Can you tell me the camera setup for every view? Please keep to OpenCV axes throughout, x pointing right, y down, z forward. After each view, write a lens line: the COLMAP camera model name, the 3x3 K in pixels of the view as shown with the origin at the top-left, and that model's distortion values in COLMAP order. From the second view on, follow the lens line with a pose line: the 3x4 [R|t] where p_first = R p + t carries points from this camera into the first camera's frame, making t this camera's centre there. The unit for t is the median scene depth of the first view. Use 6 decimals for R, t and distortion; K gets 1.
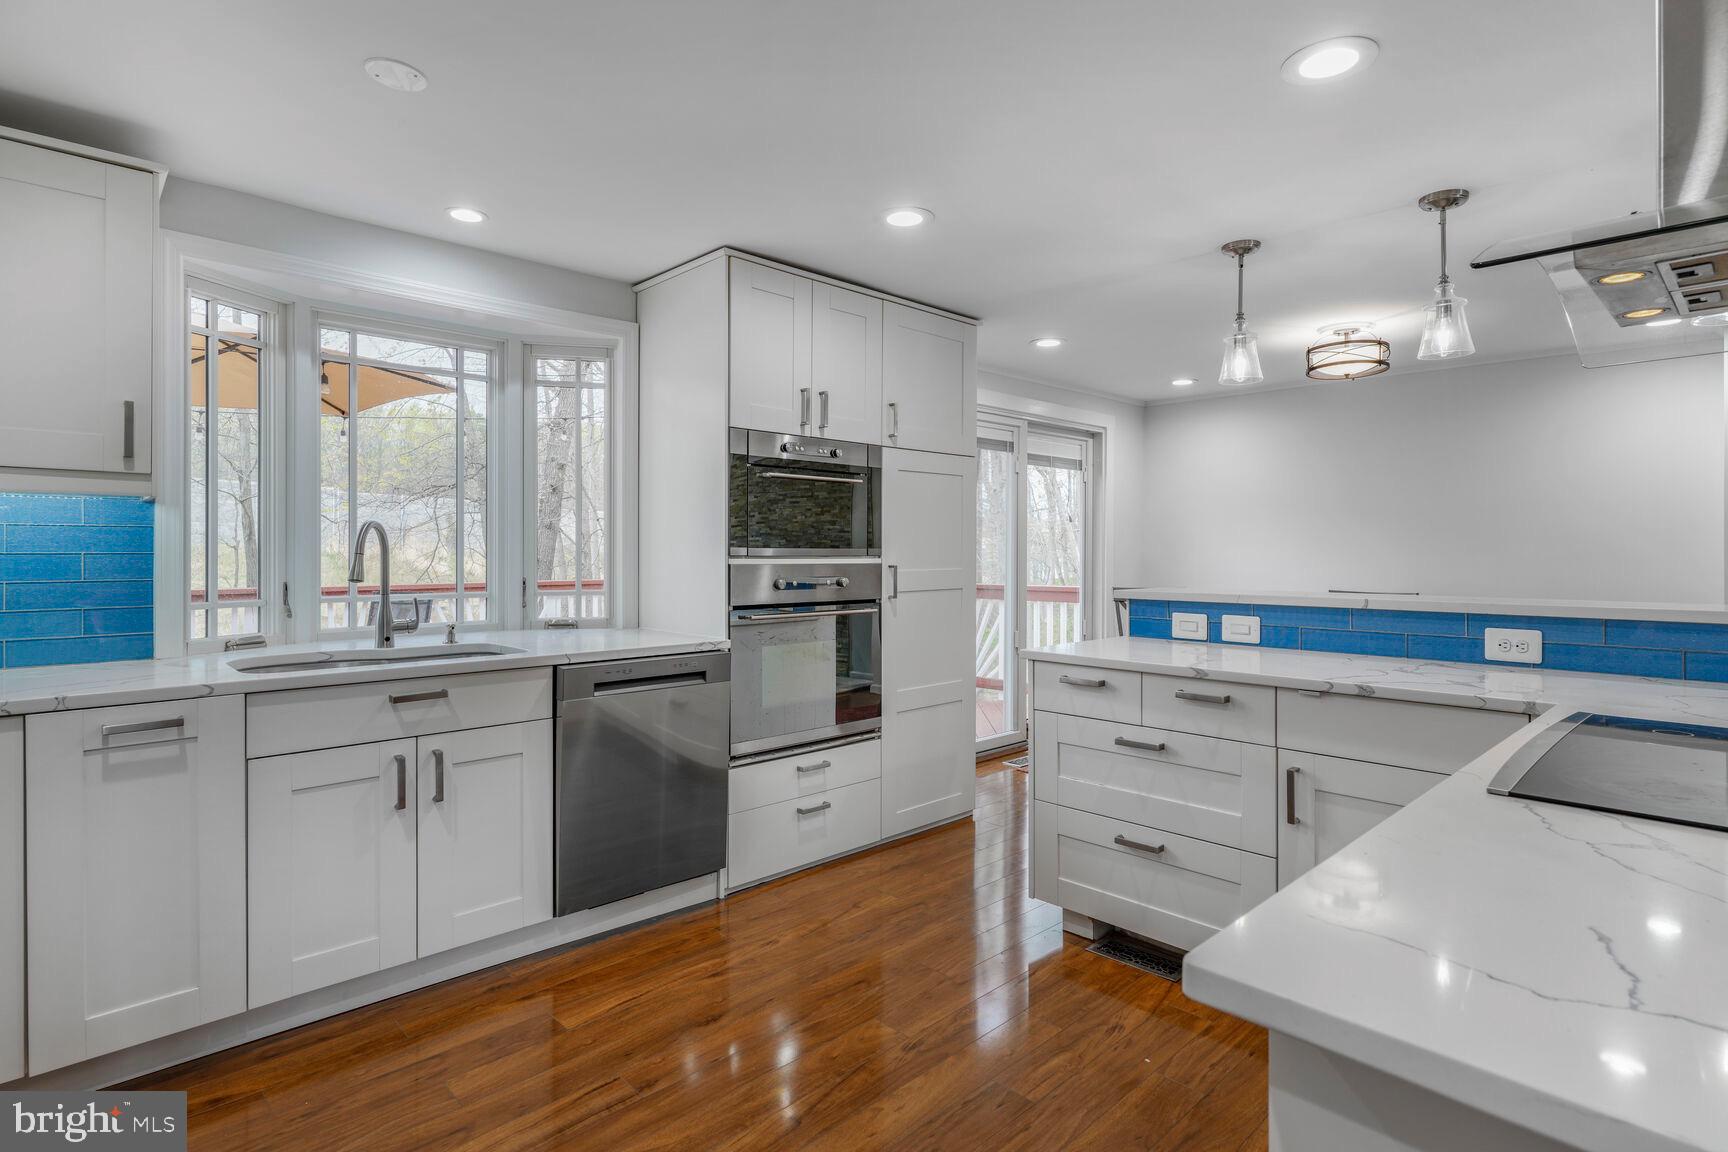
lens RADIAL K [[881.6, 0, 861.8], [0, 881.6, 563.4], [0, 0, 1]] dist [0.010901, -0.002047]
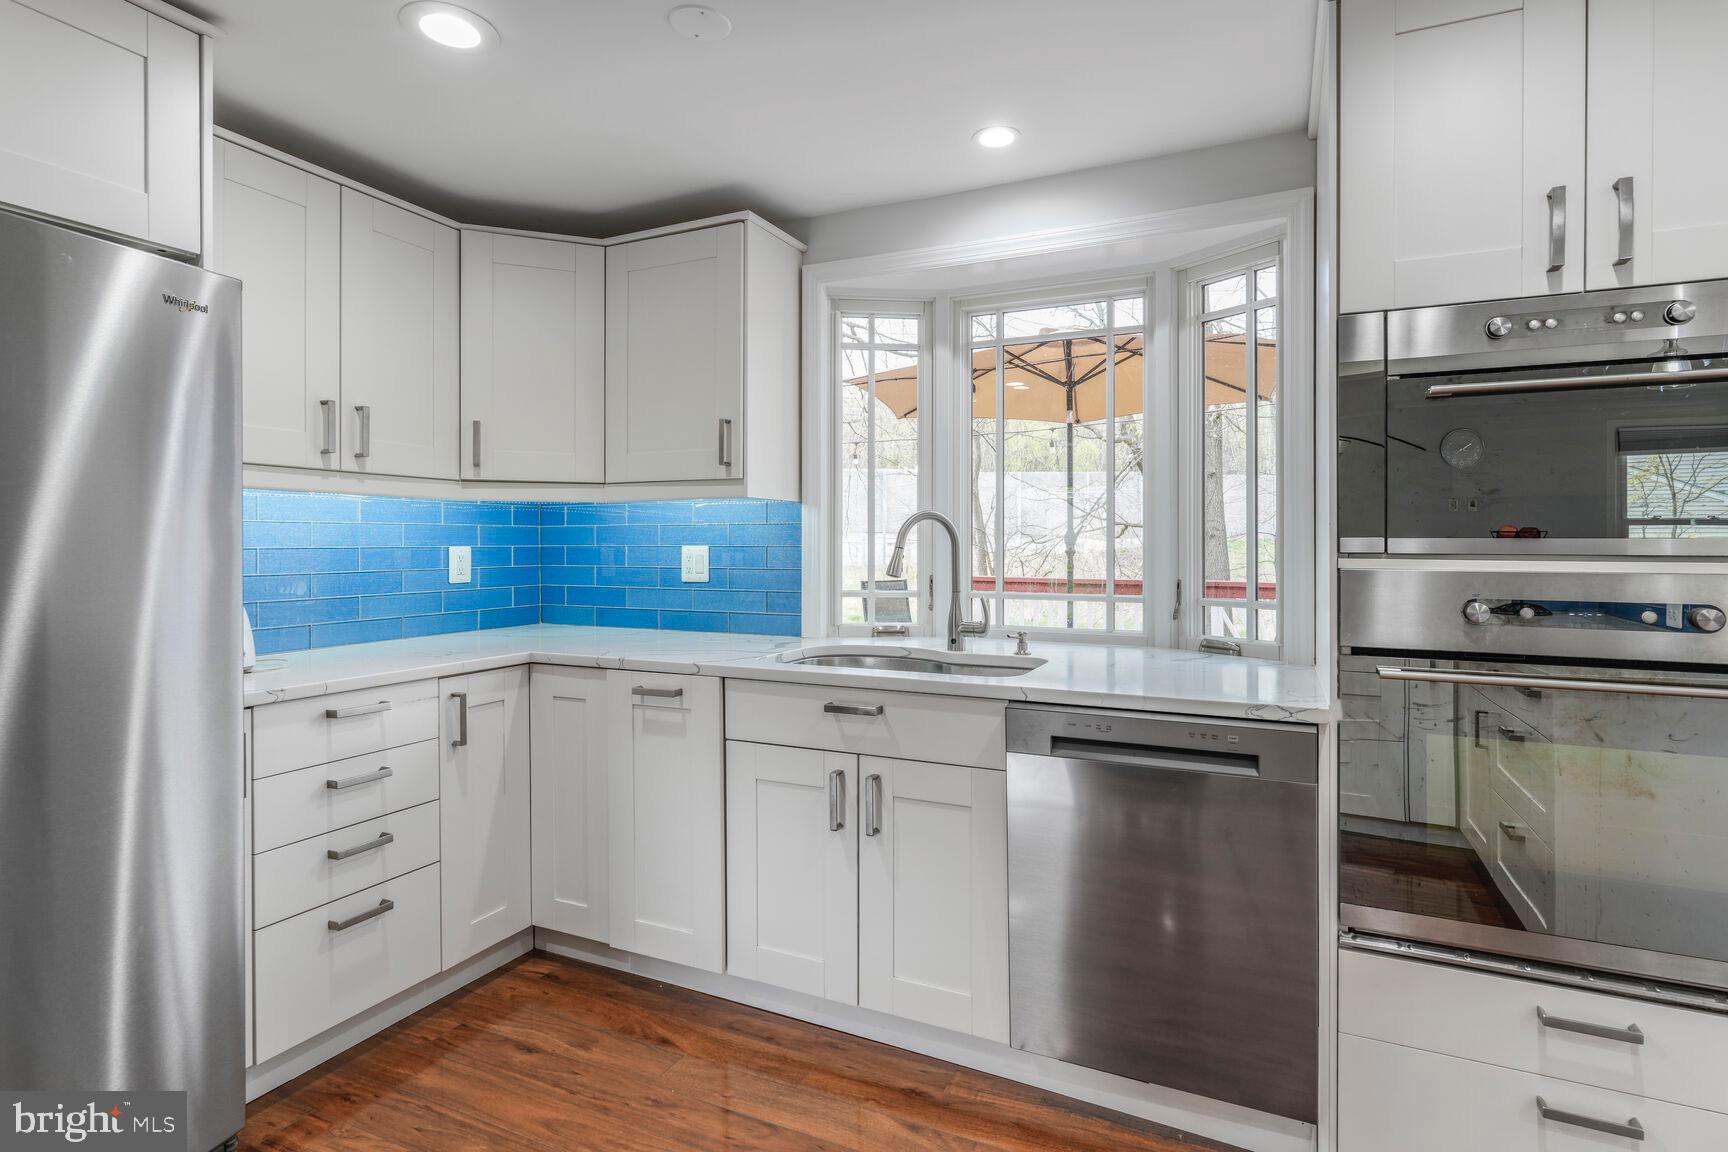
lens RADIAL K [[881.6, 0, 856.4], [0, 881.6, 545.9], [0, 0, 1]] dist [0.010901, -0.002047]
pose [[0.361564, 0.000734, -0.932347, 0.271606], [-0.013250, 0.999903, -0.004351, -0.007177], [0.932253, 0.013927, 0.361539, 0.573314]]
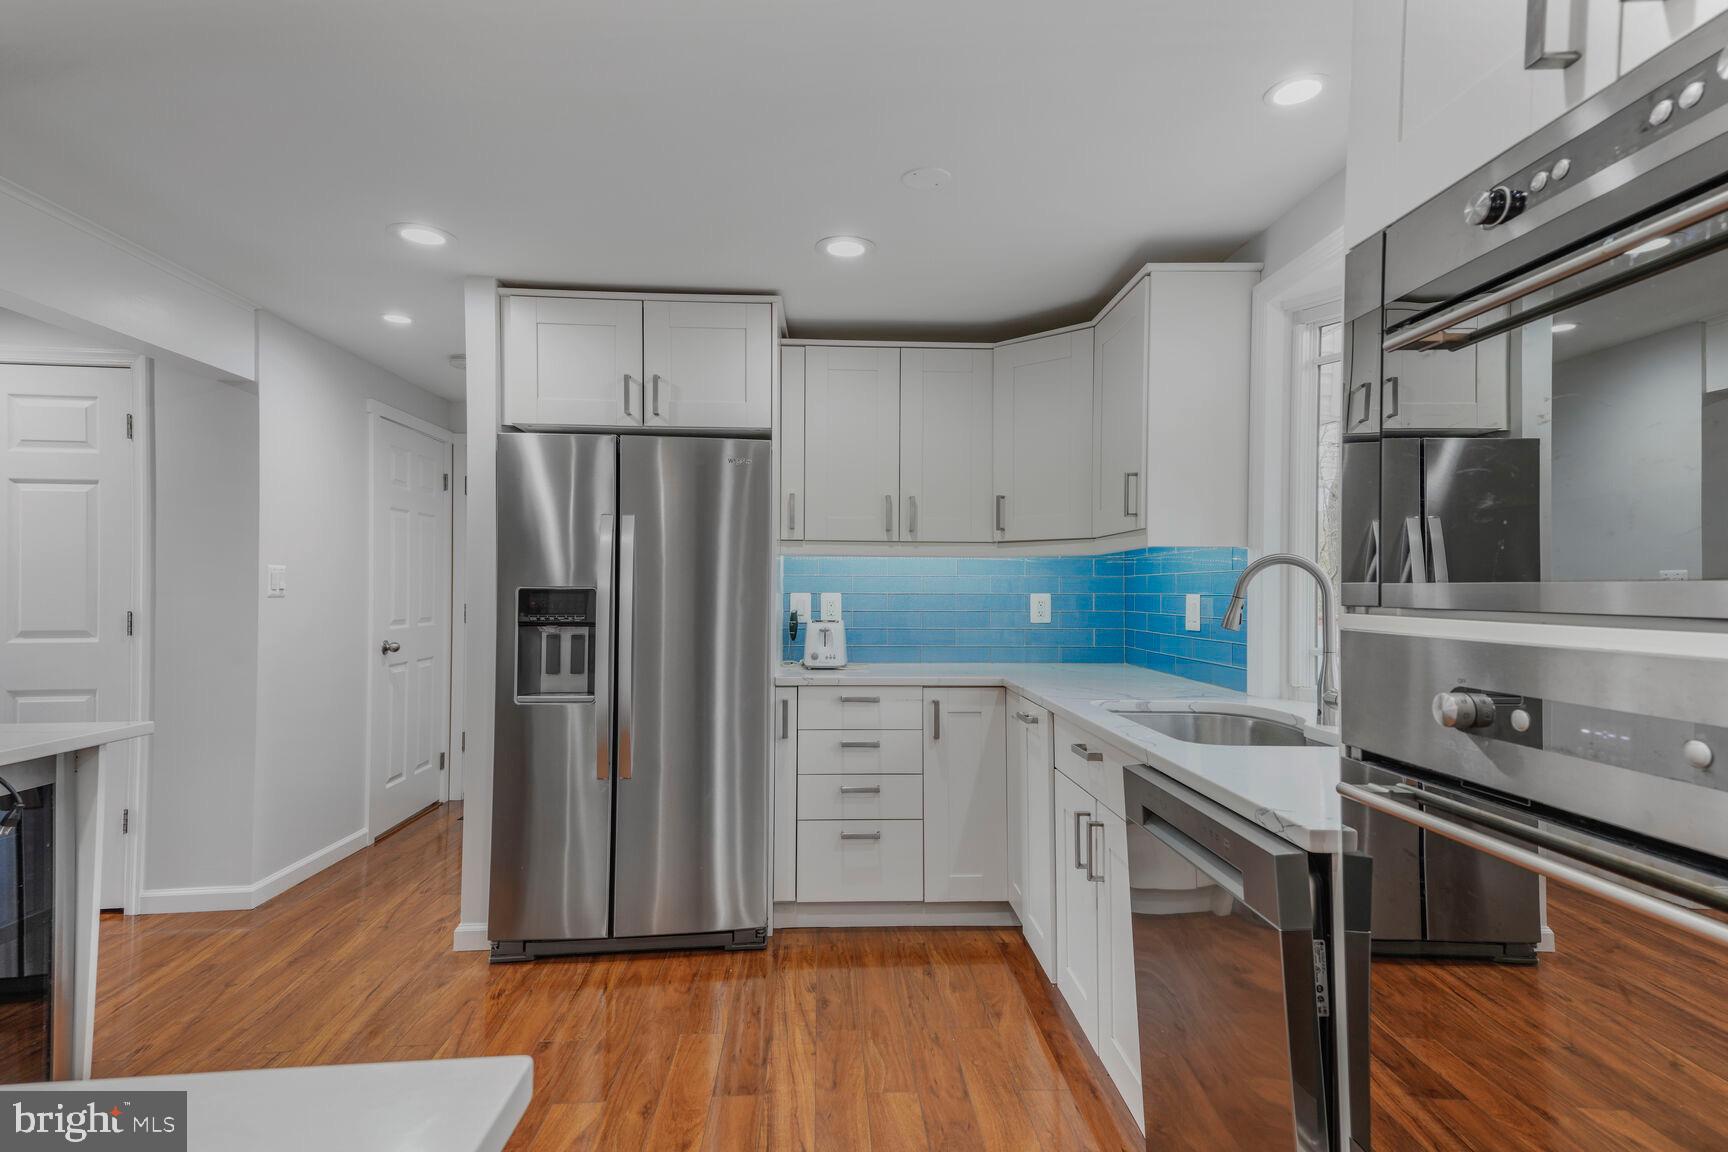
lens RADIAL K [[897.4, 0, 863.3], [0, 897.4, 580.9], [0, 0, 1]] dist [0.053414, 0.000145]
pose [[-0.662197, -0.013097, -0.749216, 0.287413], [-0.017032, 0.999852, -0.002425, -0.016068], [0.749136, 0.011155, -0.662322, 1.211543]]
